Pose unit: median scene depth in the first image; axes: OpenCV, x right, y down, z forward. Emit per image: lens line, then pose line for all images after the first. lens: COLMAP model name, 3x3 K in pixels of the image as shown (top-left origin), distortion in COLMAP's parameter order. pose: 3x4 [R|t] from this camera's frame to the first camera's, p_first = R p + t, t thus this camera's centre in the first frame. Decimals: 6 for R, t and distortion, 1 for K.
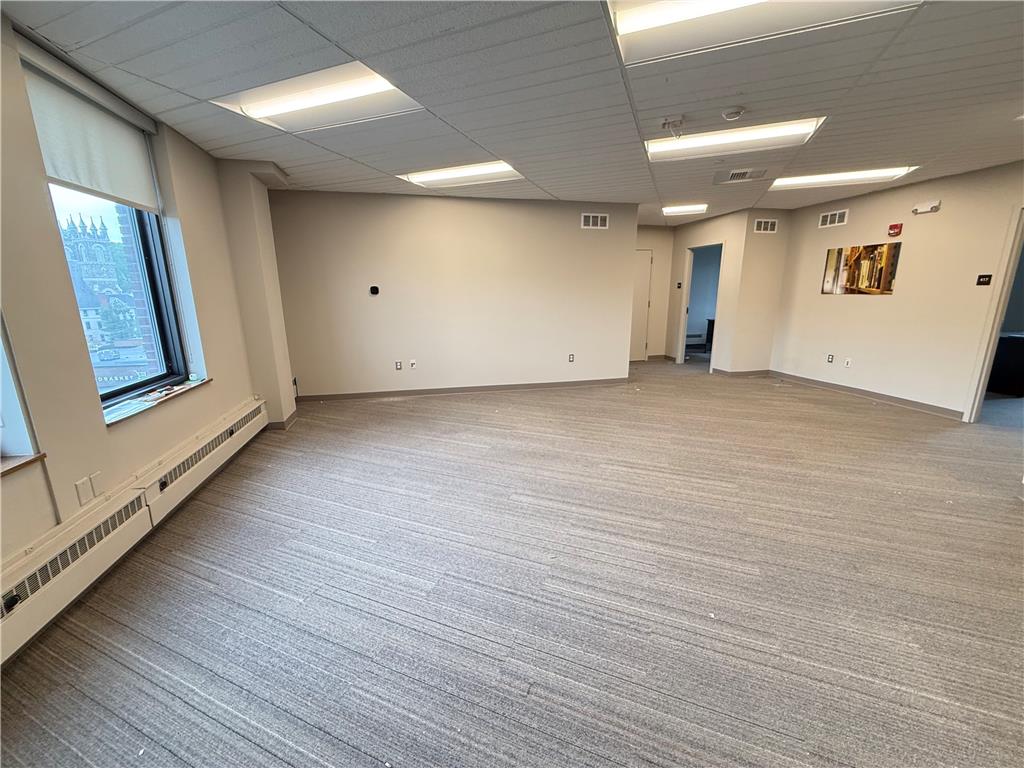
lens RADIAL K [[408.5, 0, 512.0], [0, 408.5, 384.0], [0, 0, 1]] dist [0.016410, -0.000026]
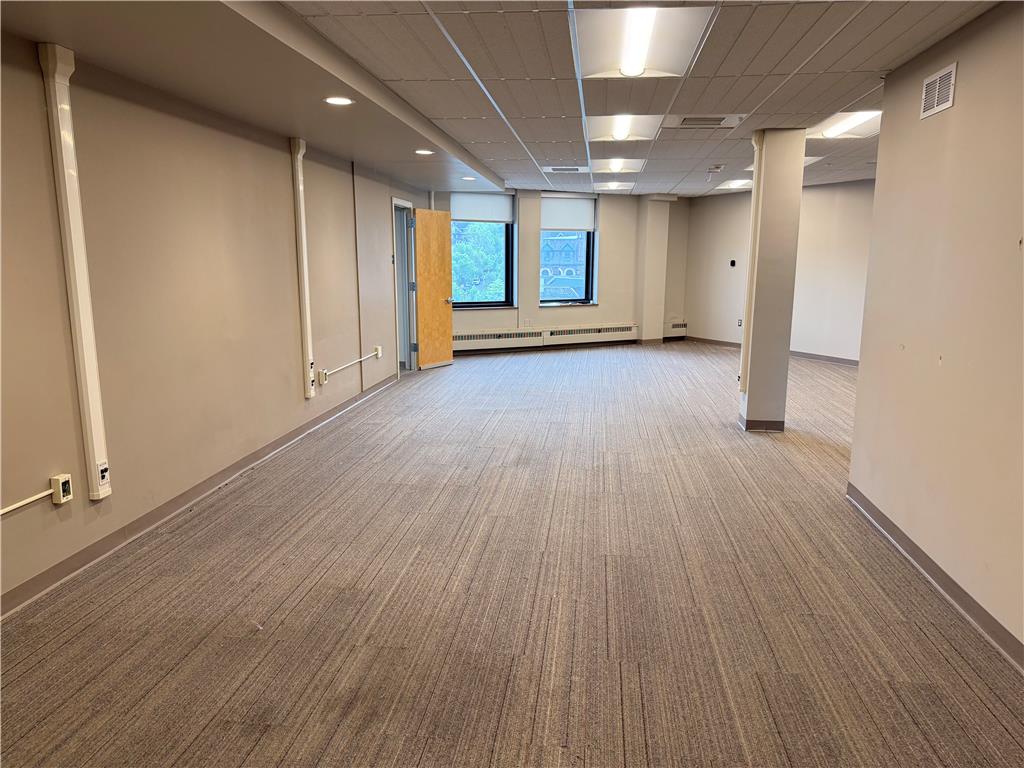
lens RADIAL K [[722.4, 0, 512.0], [0, 722.4, 384.0], [0, 0, 1]] dist [0.003068, -0.000169]
pose [[-0.321869, 0.173294, -0.930790, 3.151847], [-0.205299, 0.946941, 0.247294, -0.477441], [0.924258, 0.270686, -0.269214, 1.796778]]
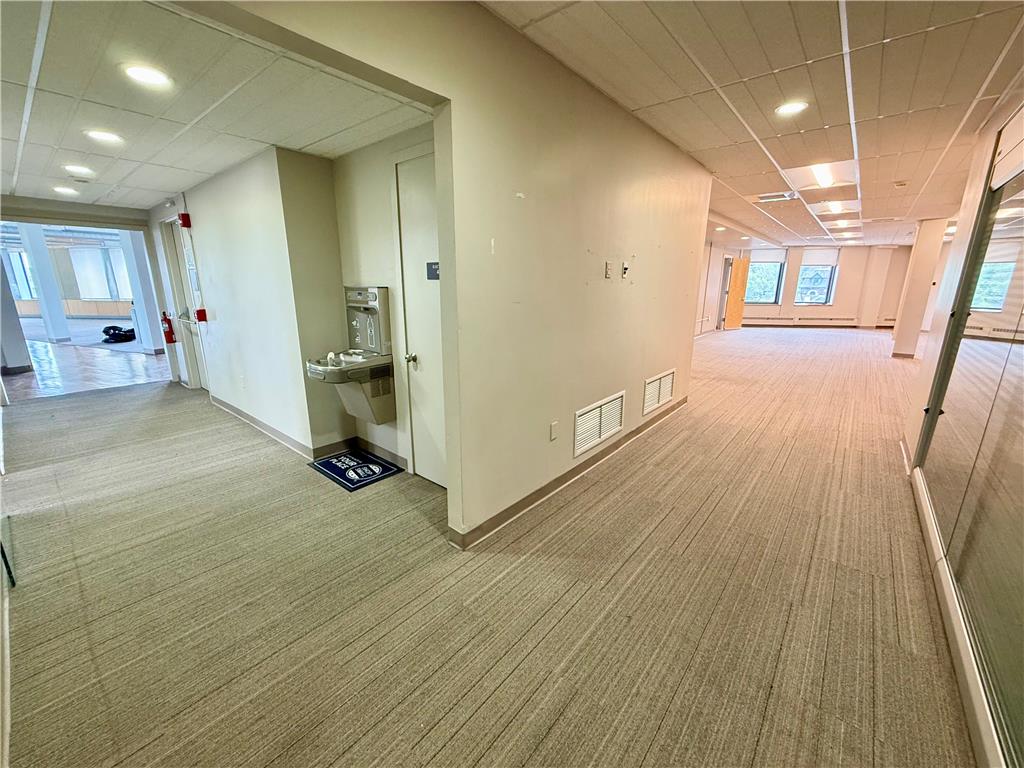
lens RADIAL K [[408.5, 0, 512.0], [0, 408.5, 384.0], [0, 0, 1]] dist [0.016410, -0.000026]
pose [[-0.789136, 0.151814, -0.595161, 4.621045], [-0.134488, 0.902753, 0.408595, -0.581710], [0.599314, 0.402479, -0.691978, 2.378032]]
